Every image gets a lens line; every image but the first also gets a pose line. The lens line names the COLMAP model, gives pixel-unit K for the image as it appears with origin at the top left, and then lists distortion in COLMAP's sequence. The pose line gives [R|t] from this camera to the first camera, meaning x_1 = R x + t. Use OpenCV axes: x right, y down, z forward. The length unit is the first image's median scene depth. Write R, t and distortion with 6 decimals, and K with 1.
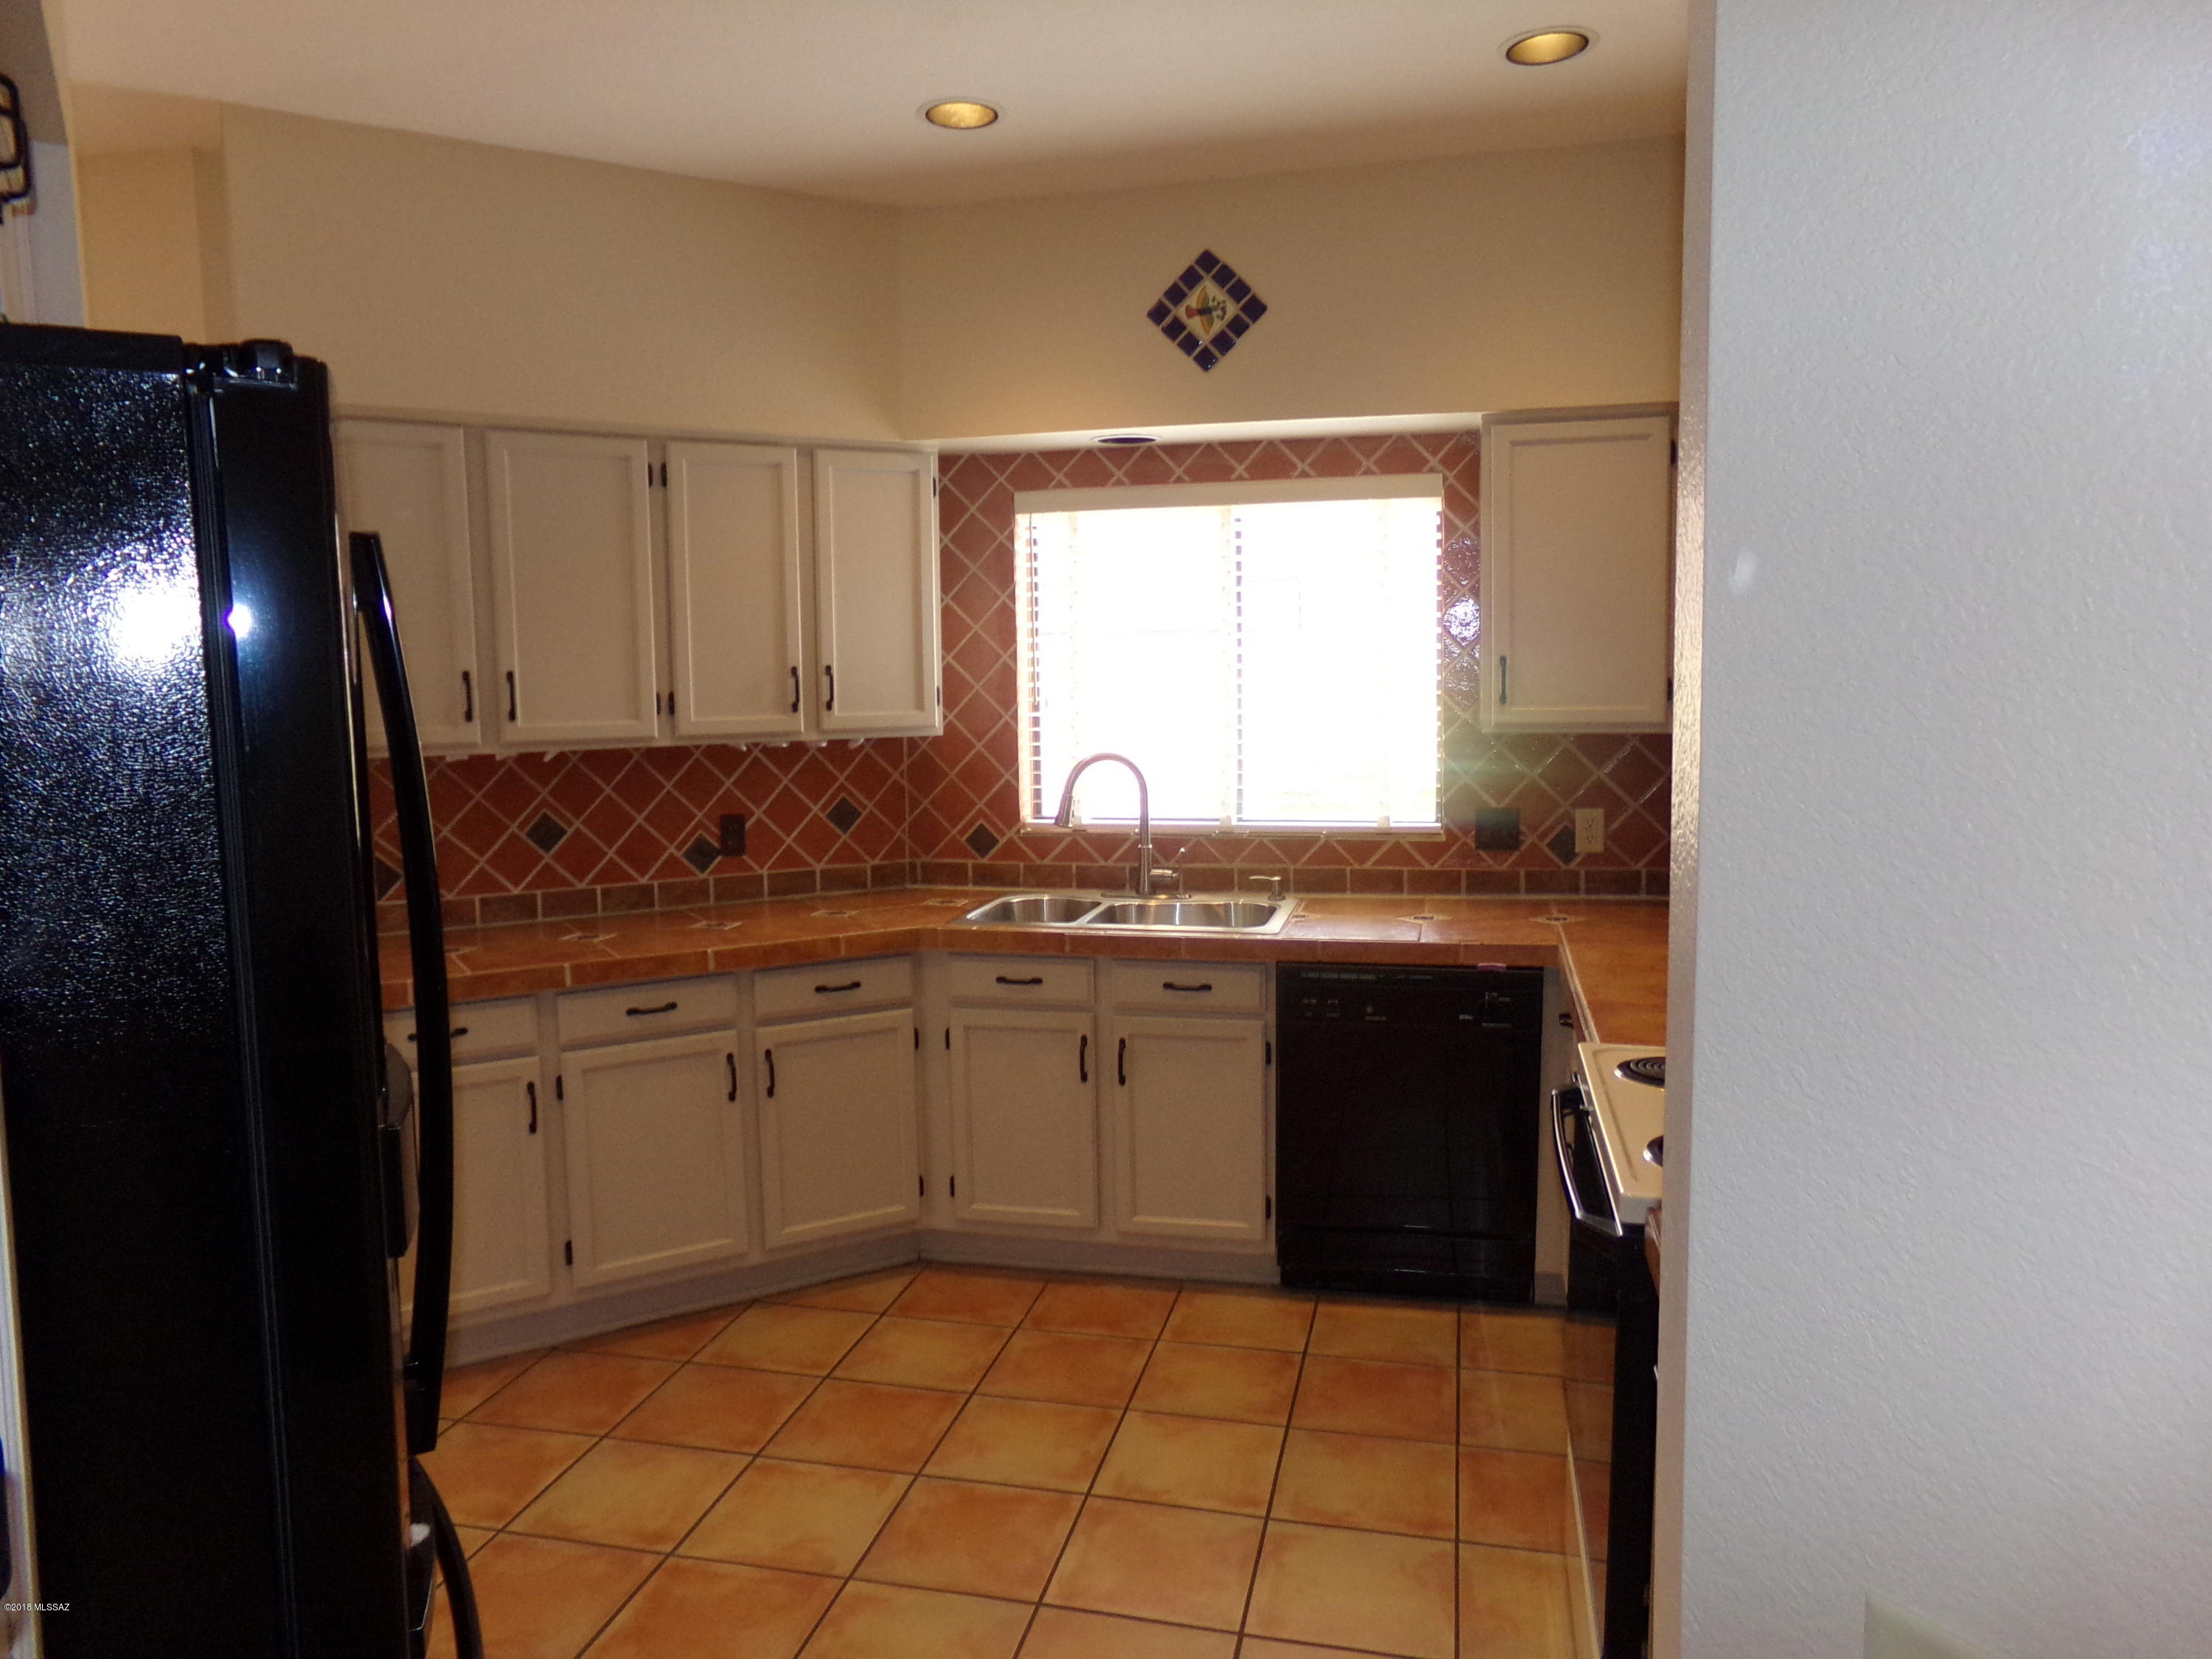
lens RADIAL K [[1522.6, 0, 1090.5], [0, 1522.6, 827.1], [0, 0, 1]] dist [-0.031387, 0.076887]
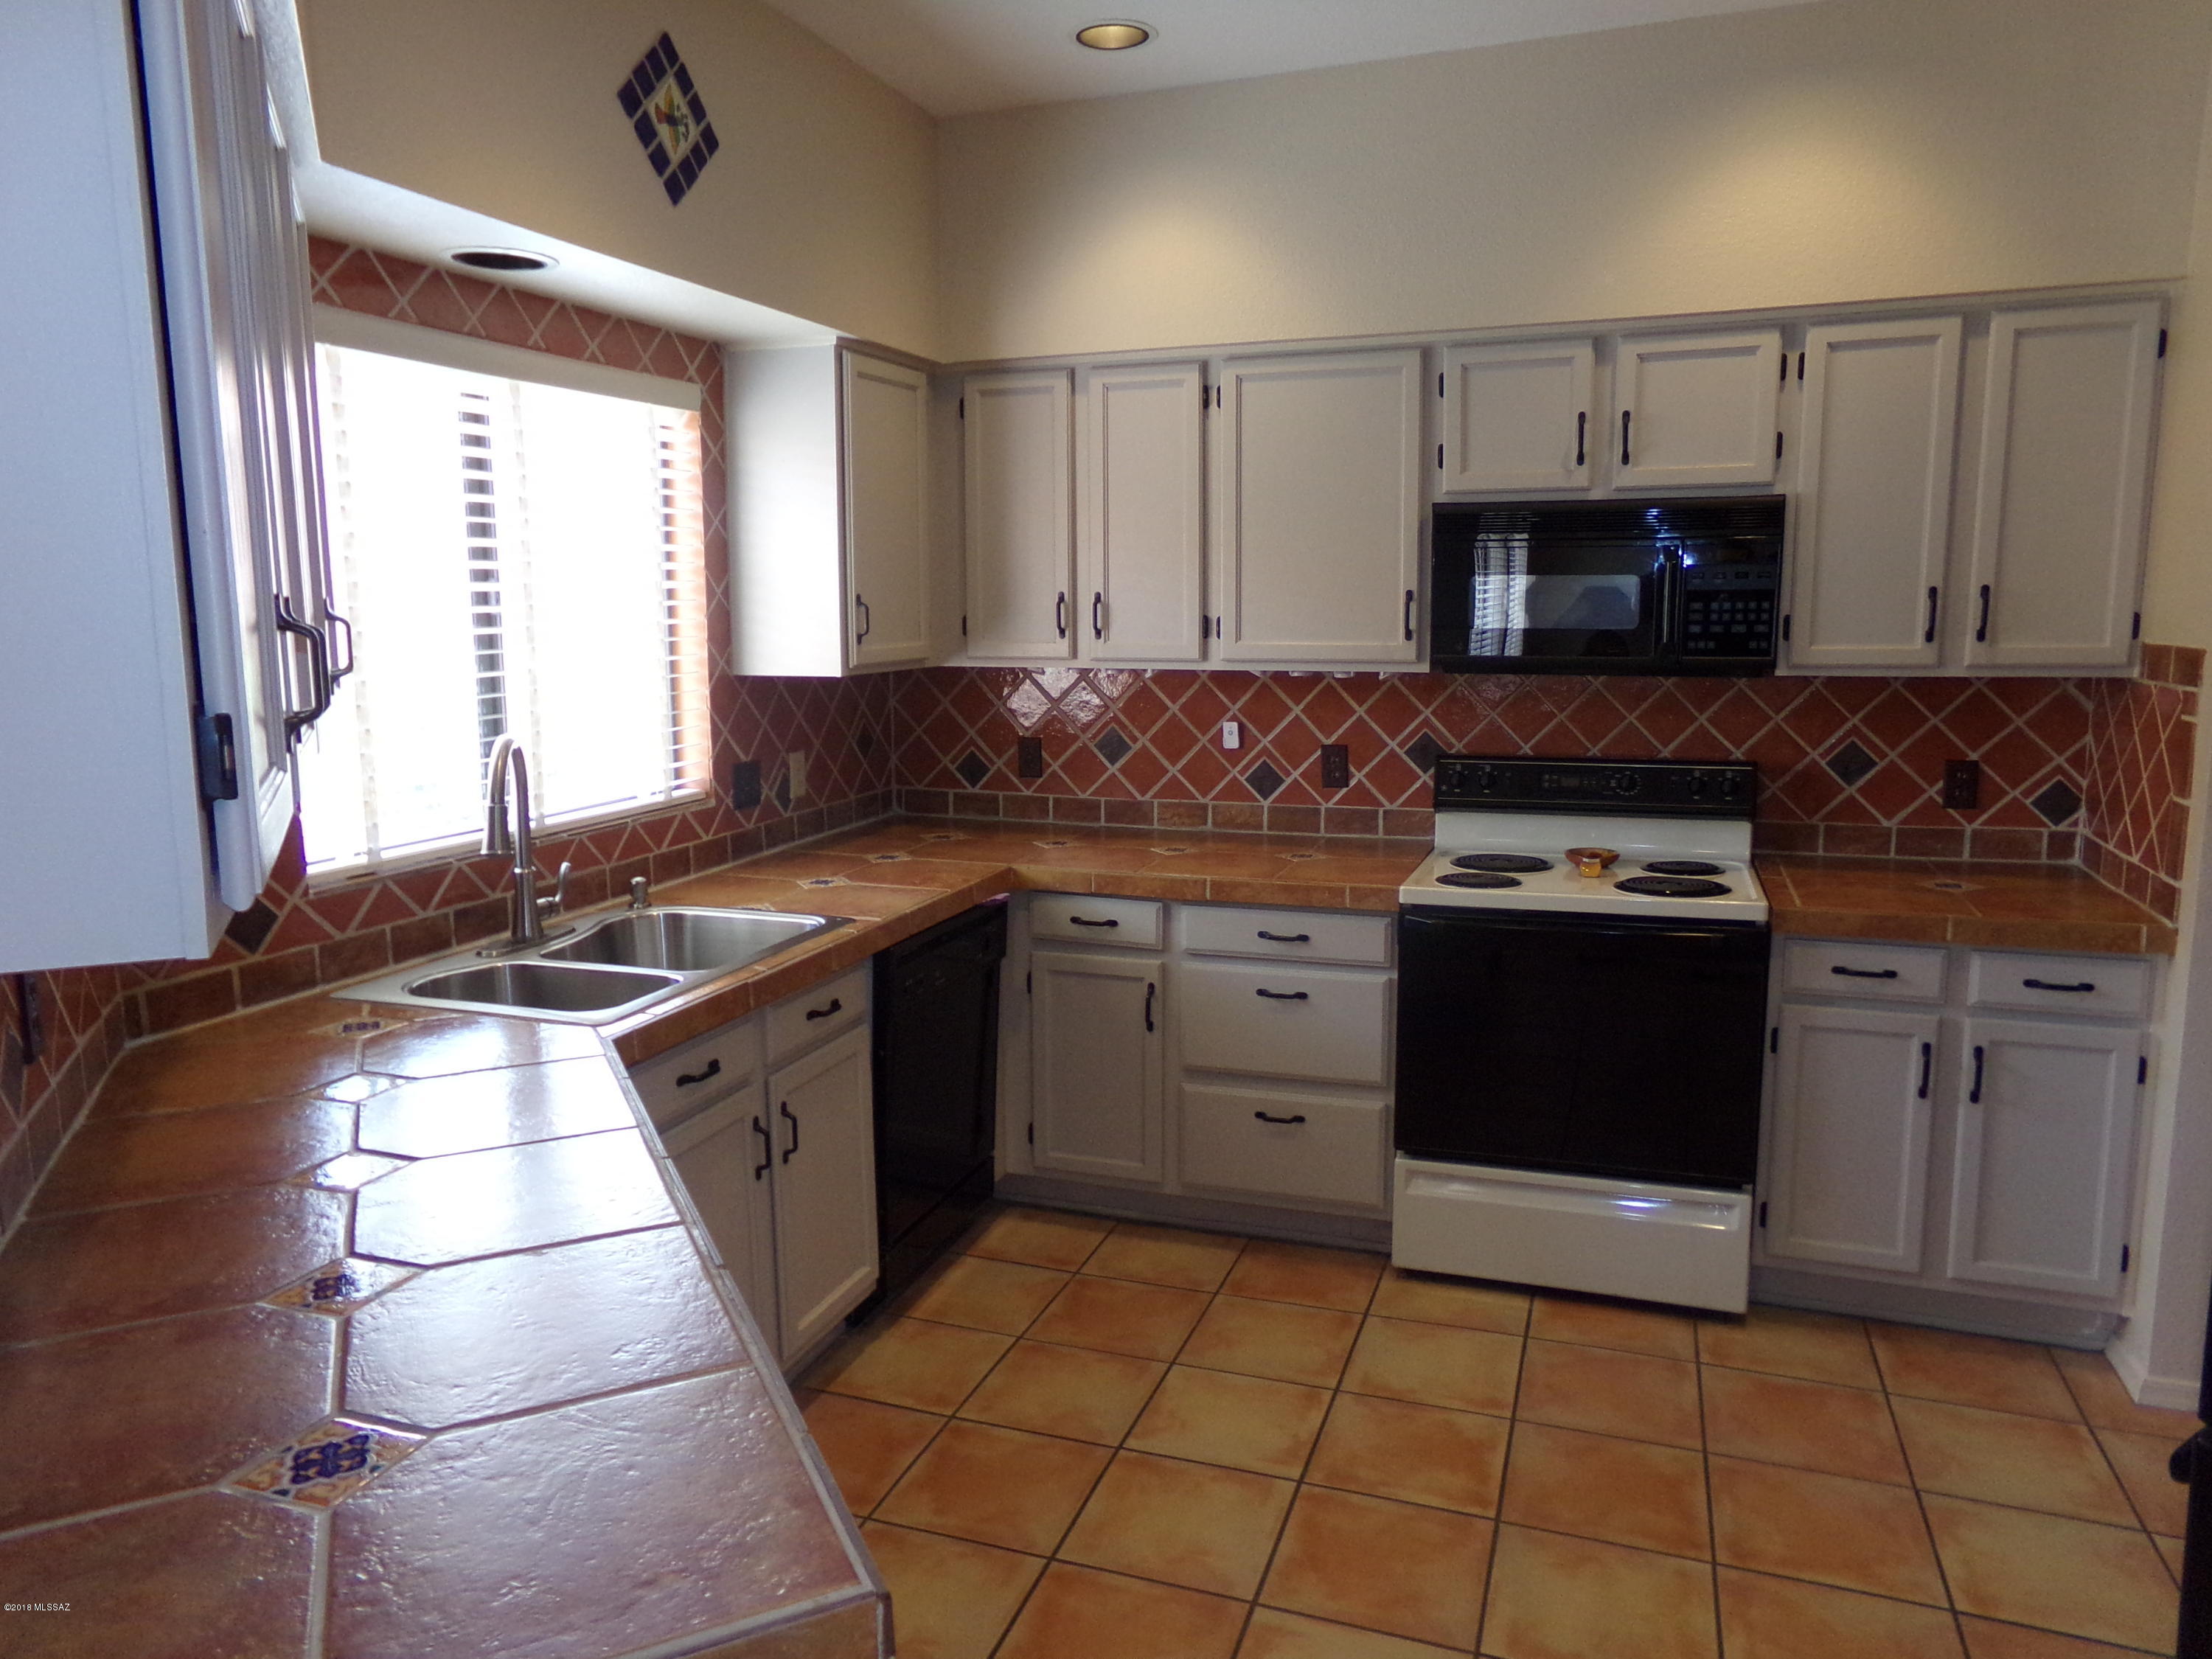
lens RADIAL K [[1522.6, 0, 1093.0], [0, 1522.6, 822.4], [0, 0, 1]] dist [-0.031387, 0.076887]
pose [[0.095752, -0.130756, 0.986780, -0.673988], [0.107546, 0.986891, 0.120335, -0.069754], [-0.989578, 0.094602, 0.108559, 0.746568]]
